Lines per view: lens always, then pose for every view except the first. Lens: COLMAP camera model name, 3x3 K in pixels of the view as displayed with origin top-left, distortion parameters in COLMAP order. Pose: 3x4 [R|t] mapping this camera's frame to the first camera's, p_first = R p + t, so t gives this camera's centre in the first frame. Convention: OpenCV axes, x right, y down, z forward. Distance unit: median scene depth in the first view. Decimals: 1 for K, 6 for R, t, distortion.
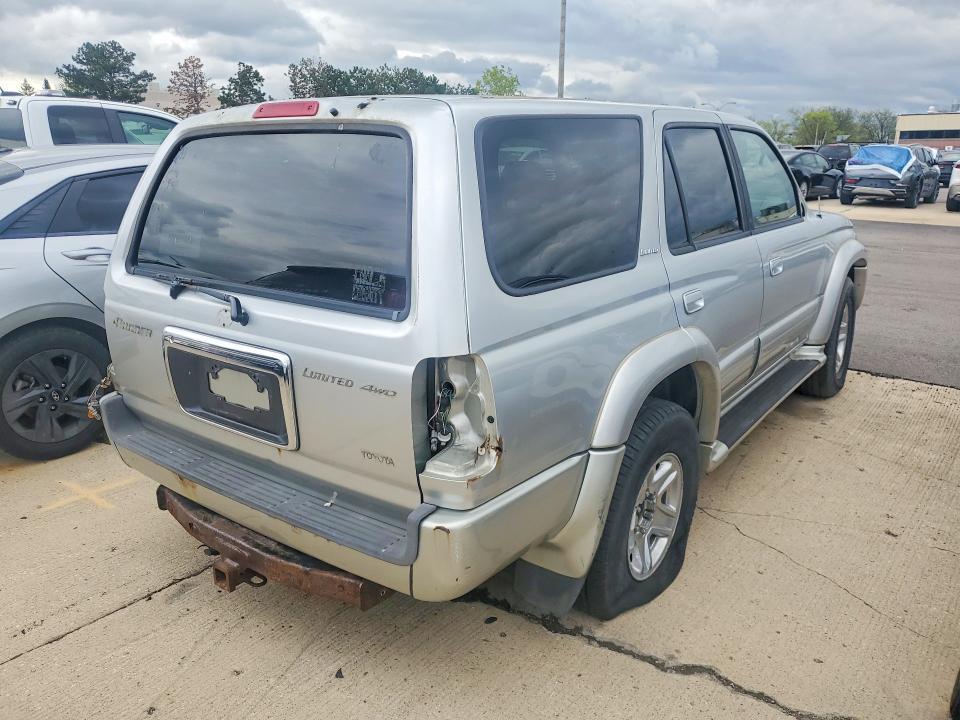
lens RADIAL K [[735.7, 0, 473.4], [0, 735.7, 353.1], [0, 0, 1]] dist [0.024713, 0.004894]
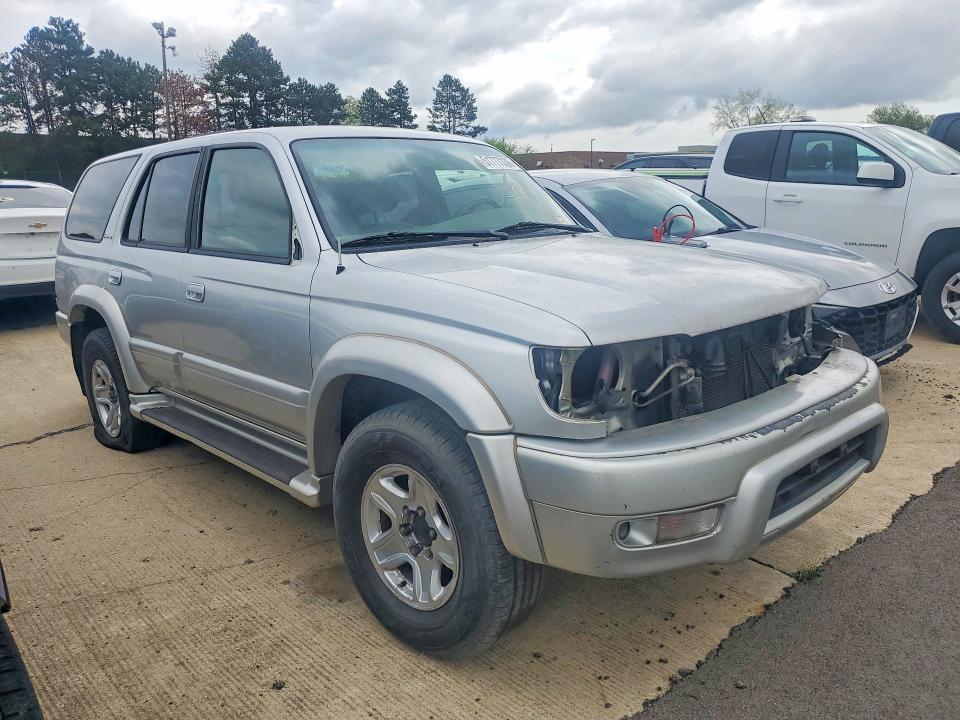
lens RADIAL K [[735.7, 0, 473.4], [0, 735.7, 353.1], [0, 0, 1]] dist [0.024713, 0.004894]
pose [[-0.154651, 0.215389, -0.964205, 1.962945], [-0.242132, 0.937919, 0.248353, -0.555431], [0.957839, 0.271873, -0.092898, 2.227834]]
